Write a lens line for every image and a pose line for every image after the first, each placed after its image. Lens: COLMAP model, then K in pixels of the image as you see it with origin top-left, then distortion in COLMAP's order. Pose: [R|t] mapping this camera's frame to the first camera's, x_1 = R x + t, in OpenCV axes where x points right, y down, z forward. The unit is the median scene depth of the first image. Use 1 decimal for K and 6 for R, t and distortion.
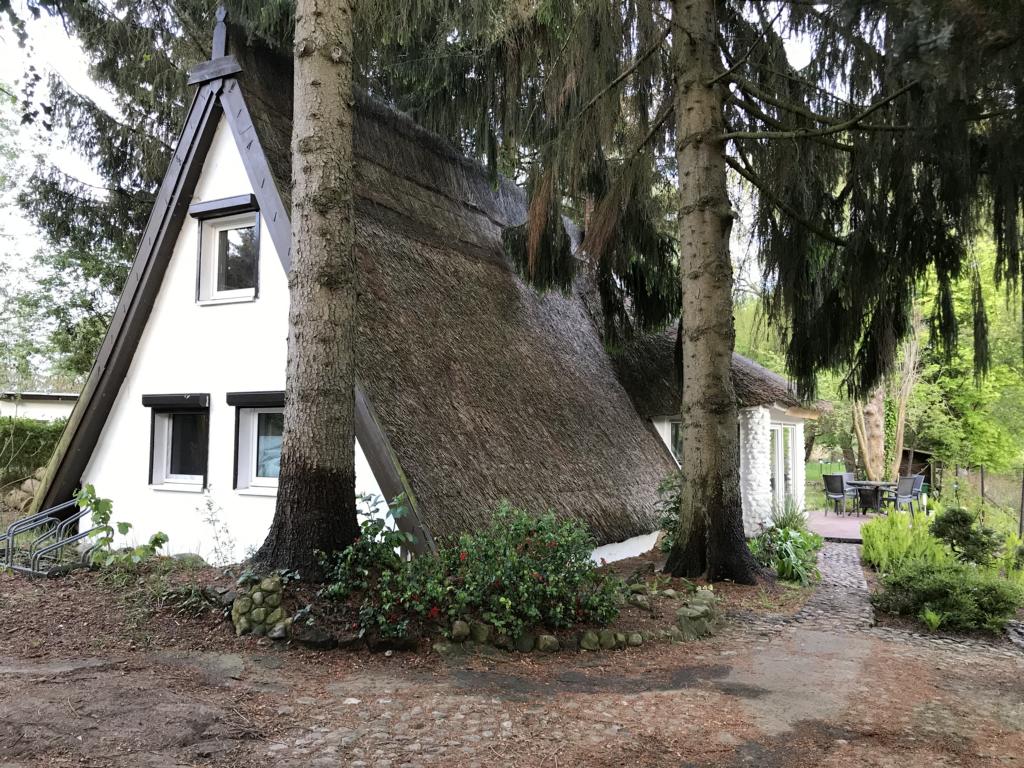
lens RADIAL K [[856.9, 0, 517.3], [0, 856.9, 379.5], [0, 0, 1]] dist [0.039225, -0.014207]
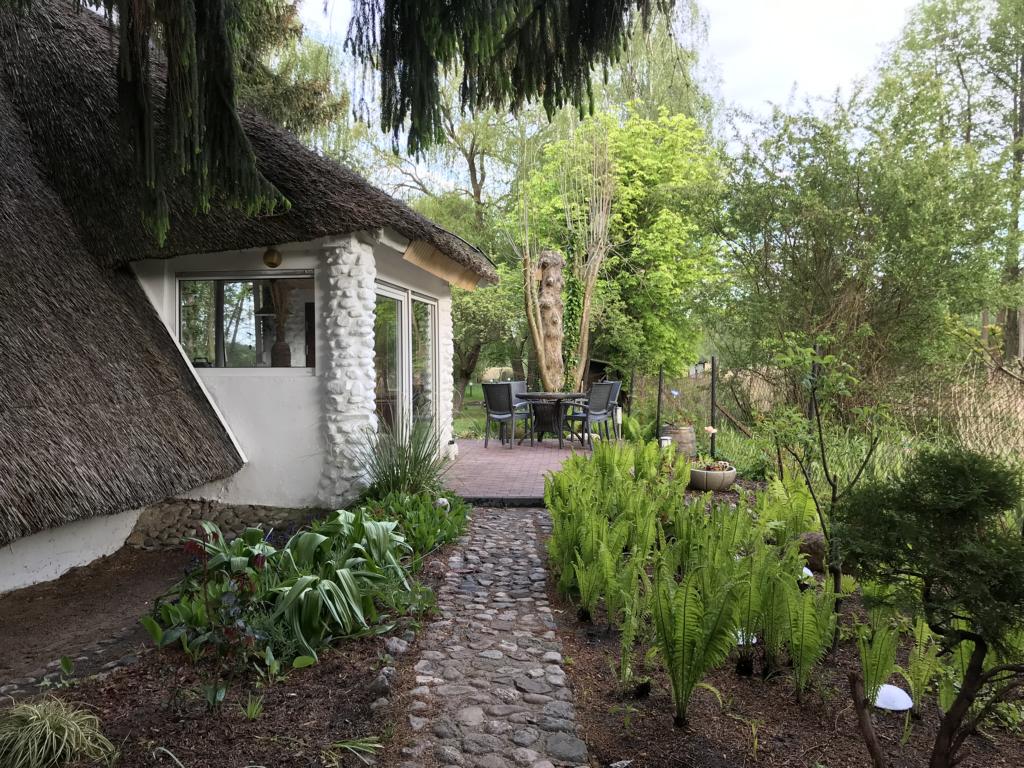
lens RADIAL K [[856.9, 0, 517.3], [0, 856.9, 379.5], [0, 0, 1]] dist [0.039225, -0.014207]
pose [[0.934068, -0.022044, 0.356414, 0.155966], [-0.008883, 0.996350, 0.084903, 0.054331], [-0.356984, -0.082471, 0.930463, 0.408209]]
